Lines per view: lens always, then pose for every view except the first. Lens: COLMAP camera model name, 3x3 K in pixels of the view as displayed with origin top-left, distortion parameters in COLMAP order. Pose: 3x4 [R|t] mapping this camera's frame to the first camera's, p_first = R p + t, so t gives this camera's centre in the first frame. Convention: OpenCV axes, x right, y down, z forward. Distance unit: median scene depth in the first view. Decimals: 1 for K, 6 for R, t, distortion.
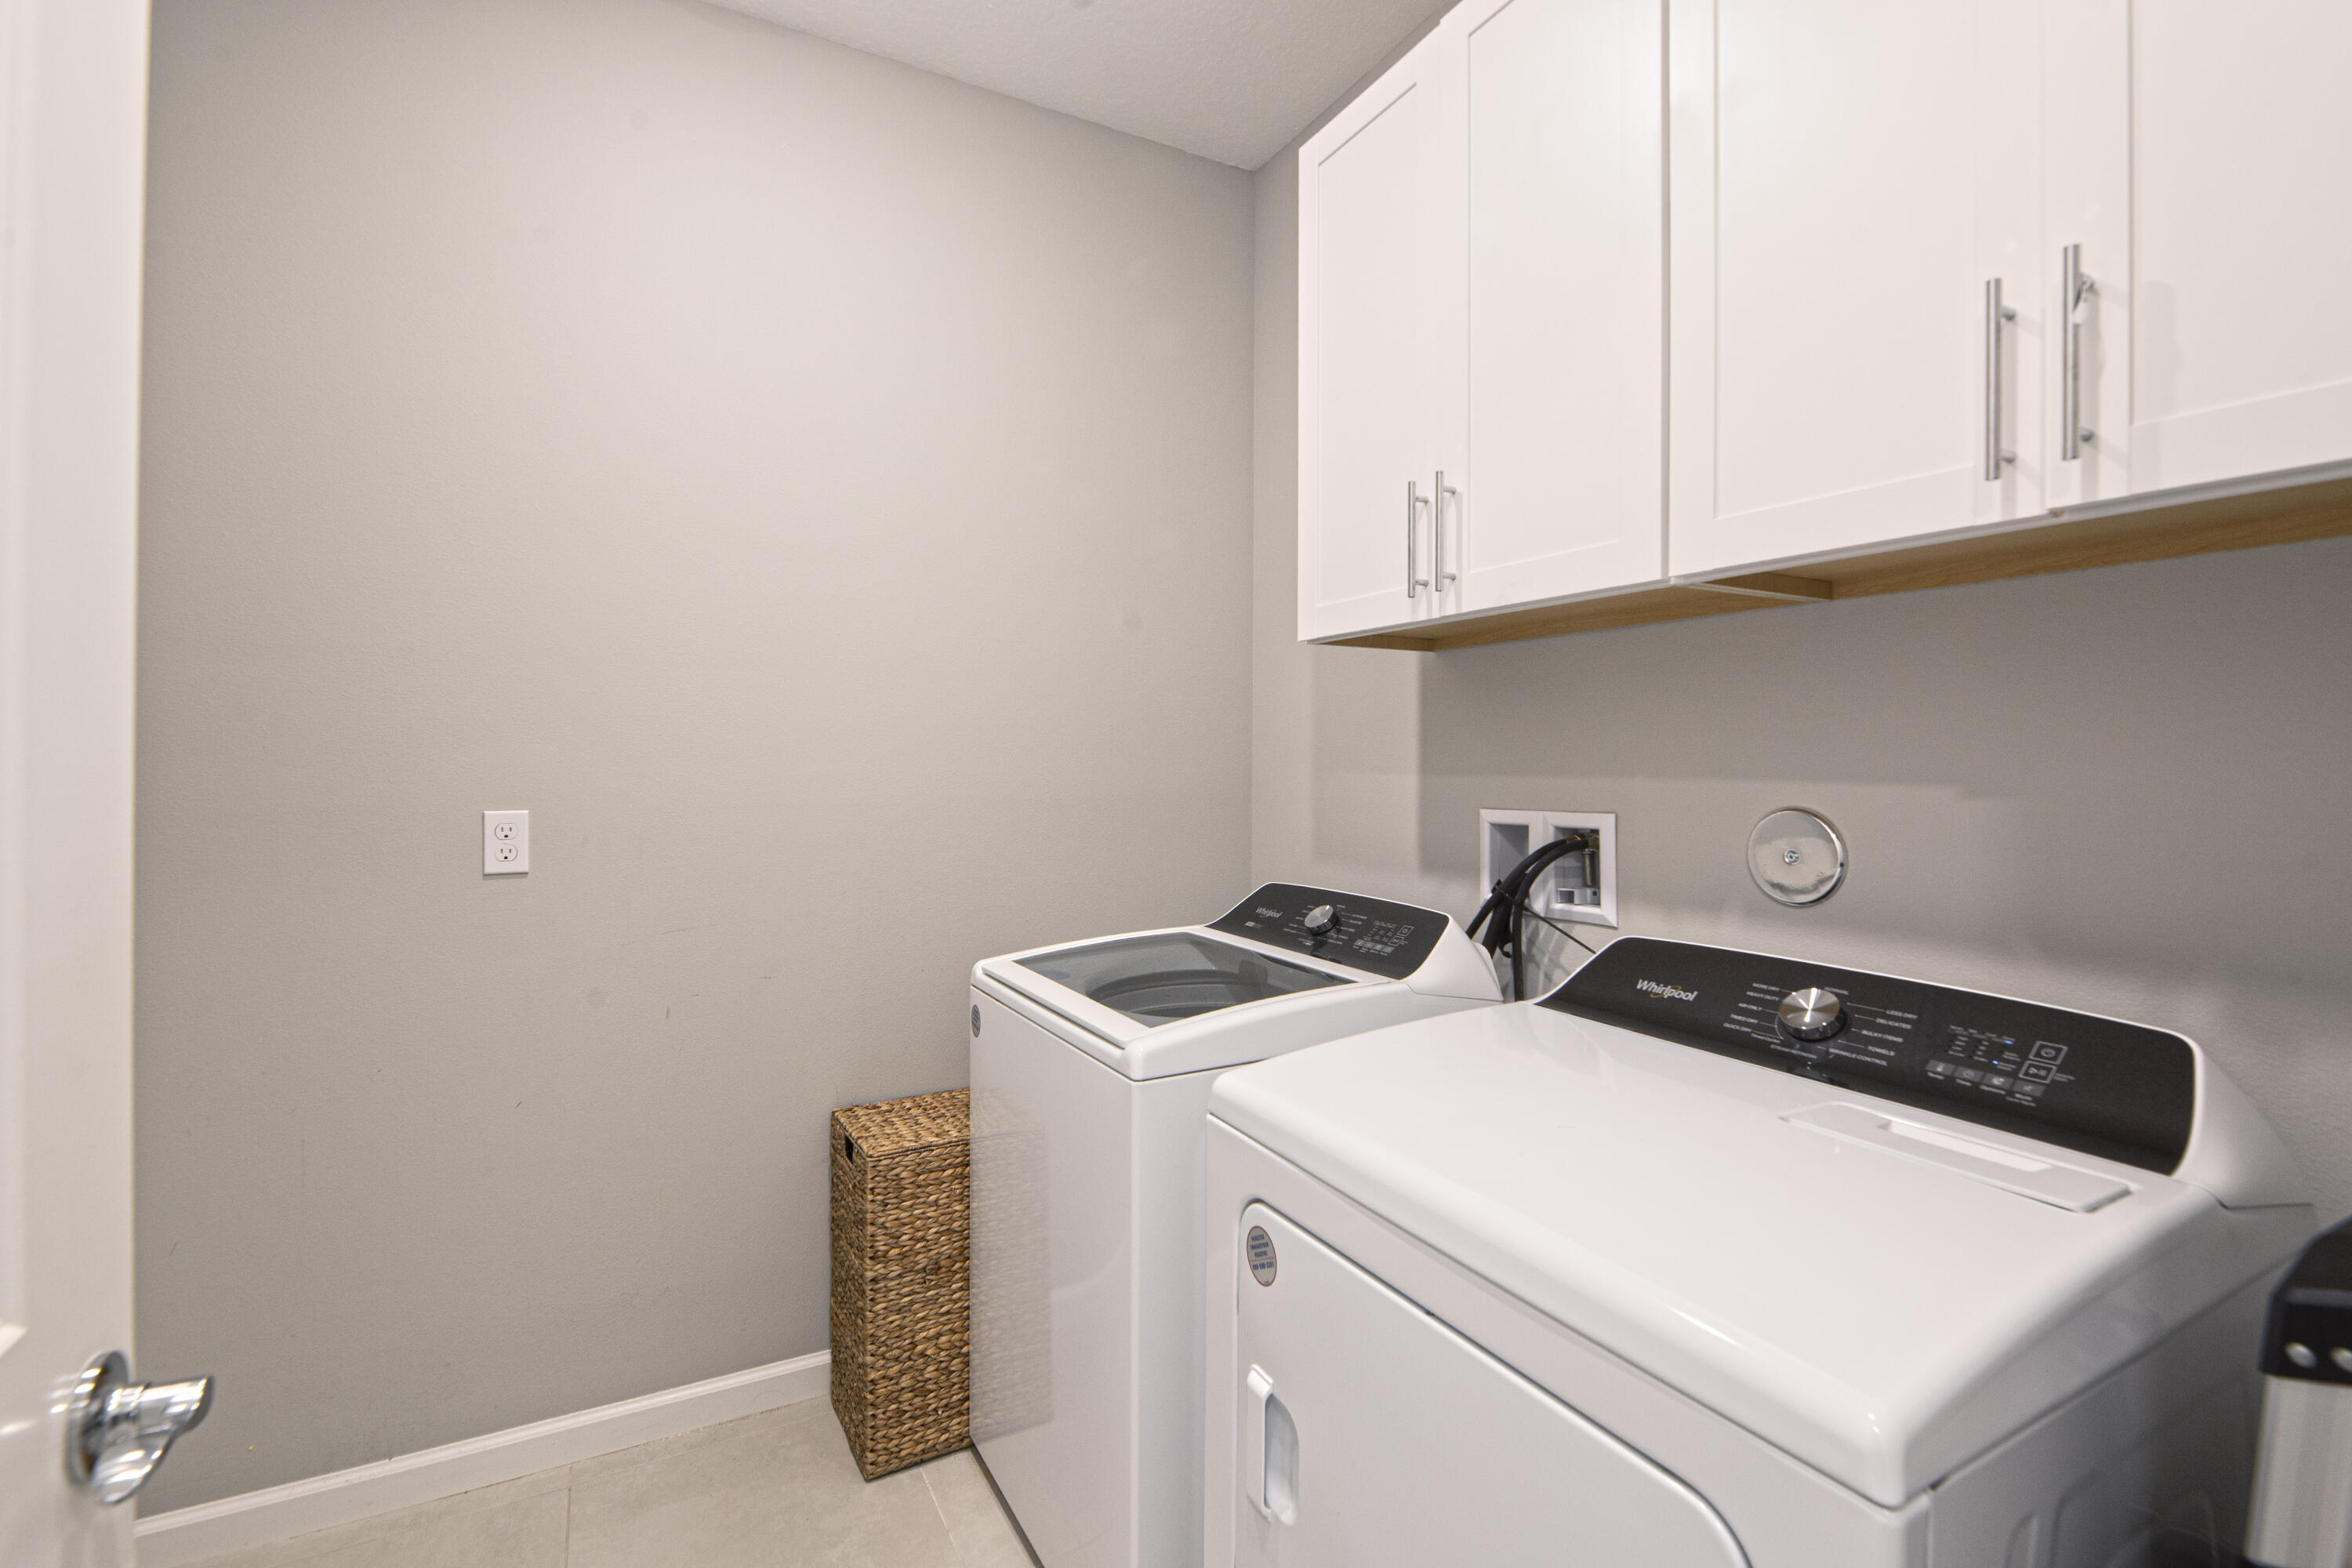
lens RADIAL K [[1024.2, 0, 1172.0], [0, 1024.2, 775.8], [0, 0, 1]] dist [-0.002473, -0.001713]
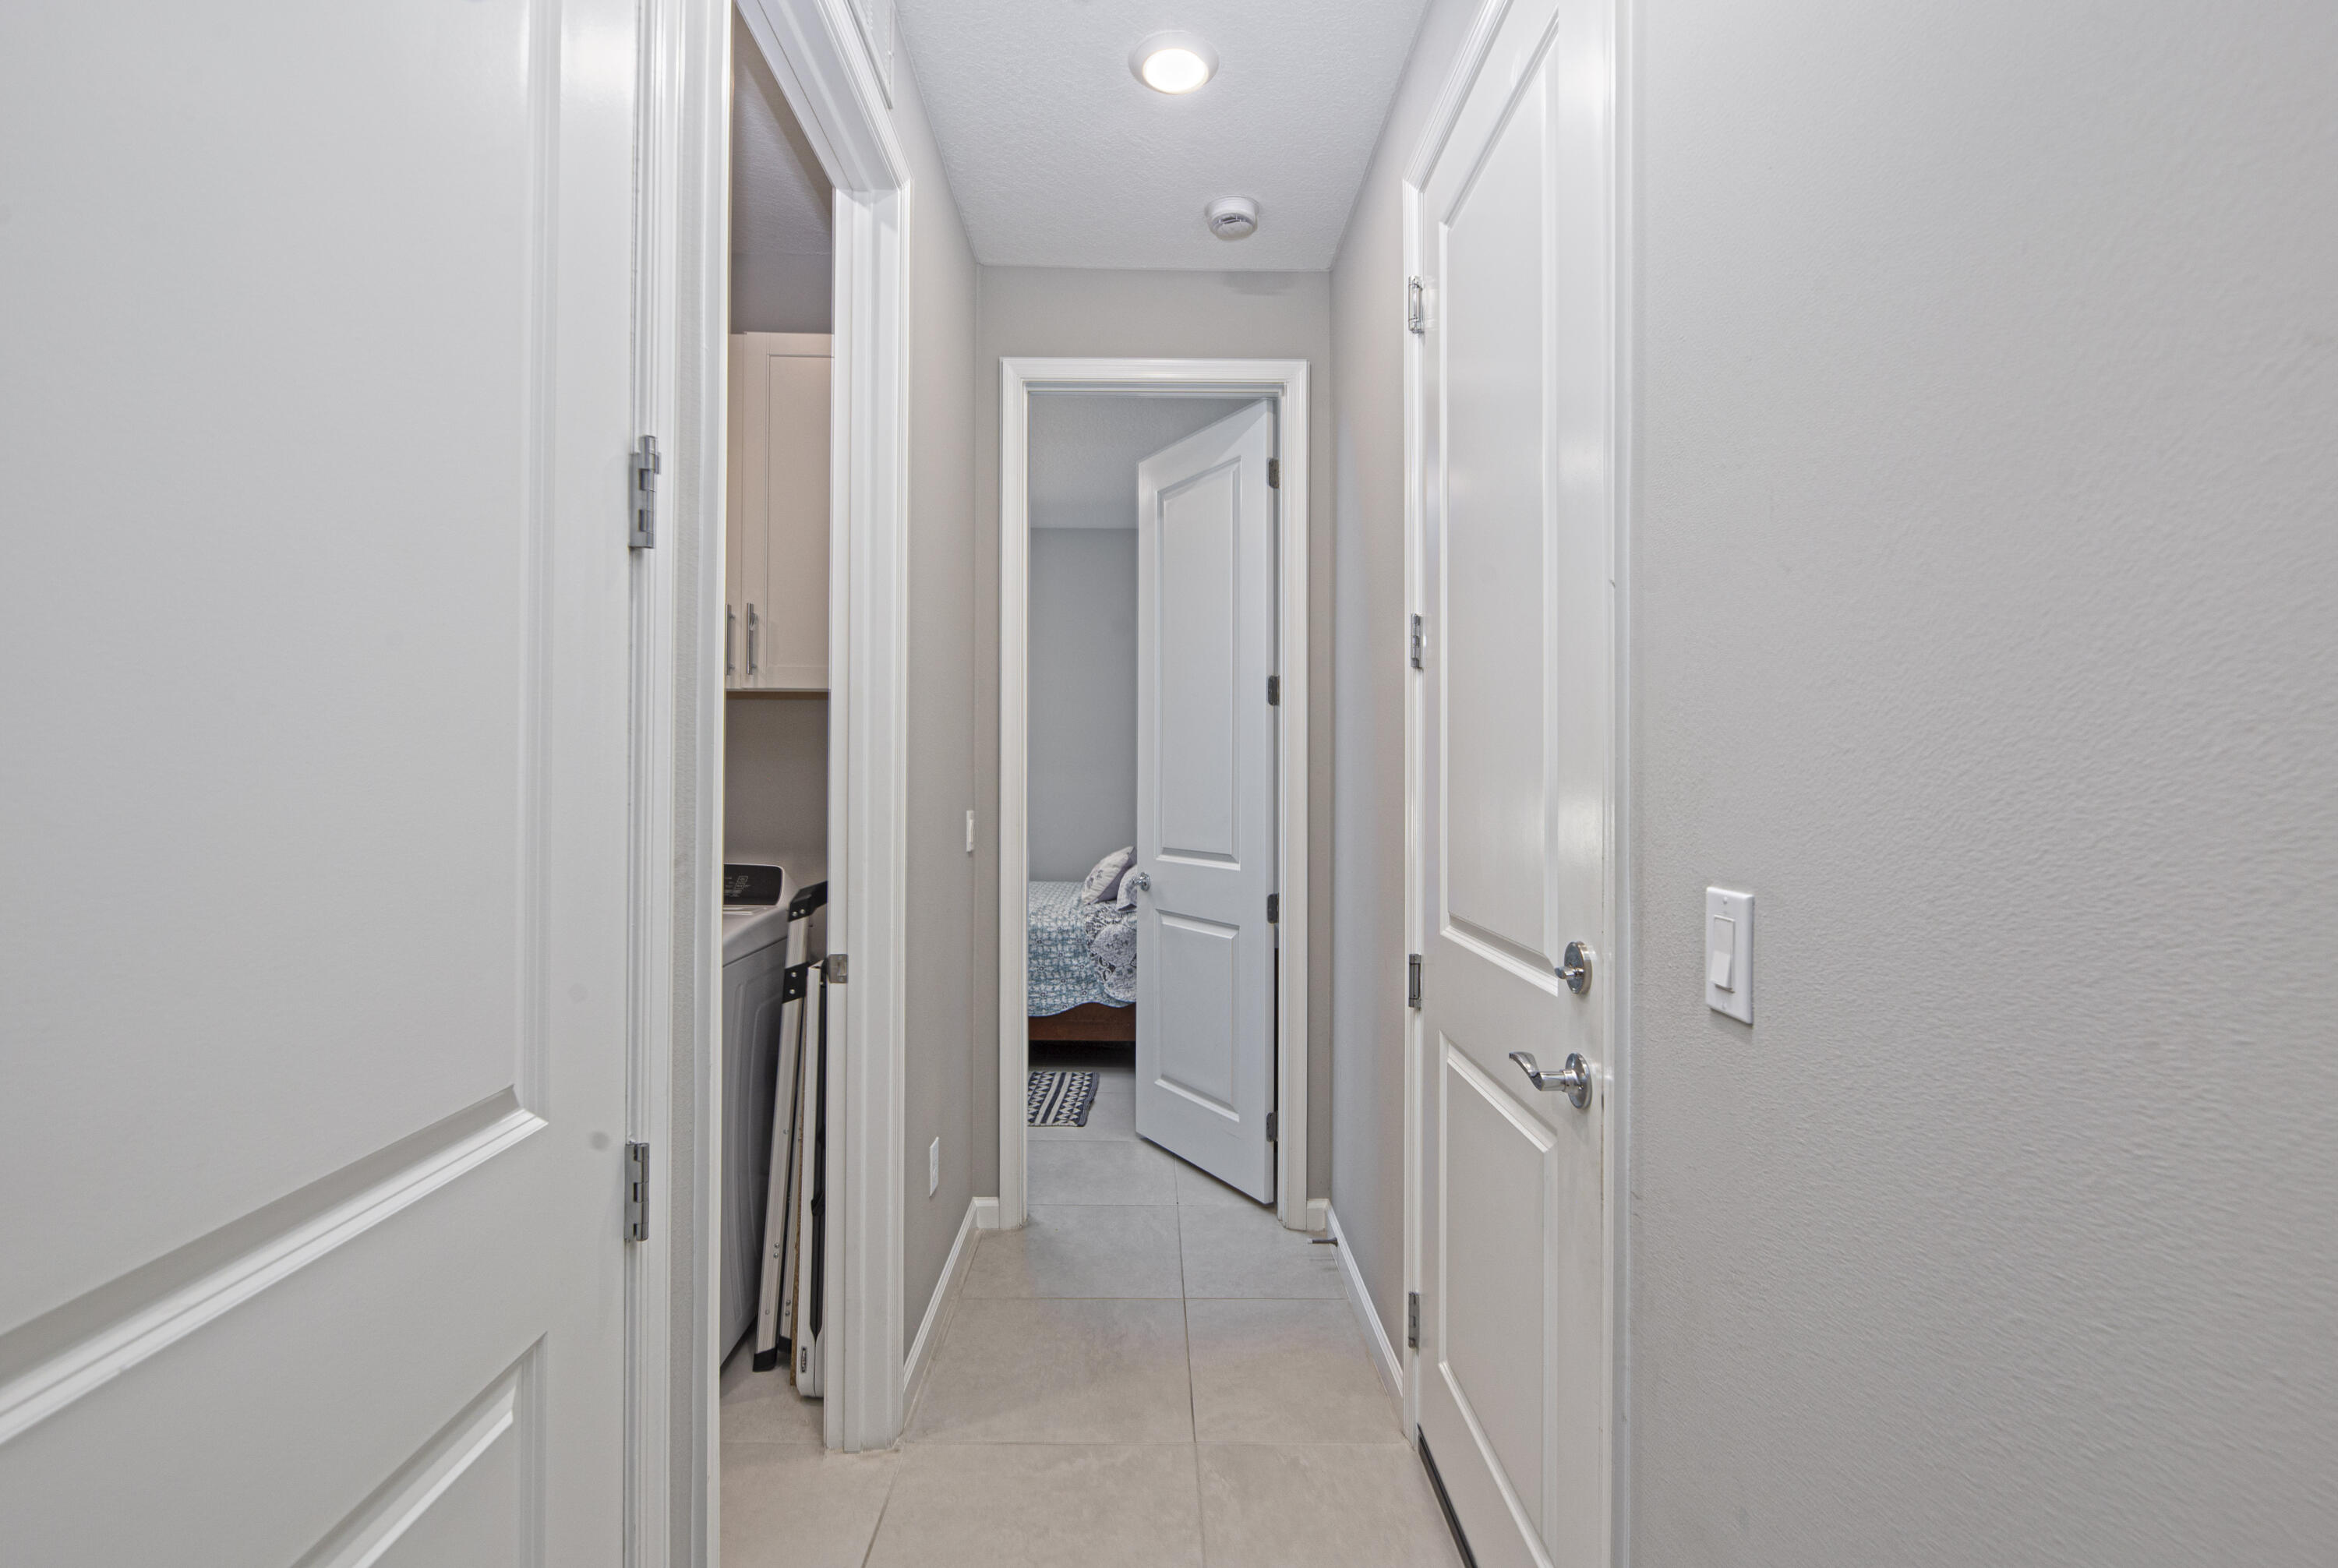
lens RADIAL K [[1018.1, 0, 1167.7], [0, 1018.1, 780.1], [0, 0, 1]] dist [-0.002473, -0.001713]
pose [[0.437698, 0.007131, 0.899094, -1.260489], [-0.000128, 0.999969, -0.007869, 0.026126], [-0.899122, 0.003329, 0.437686, -1.404095]]
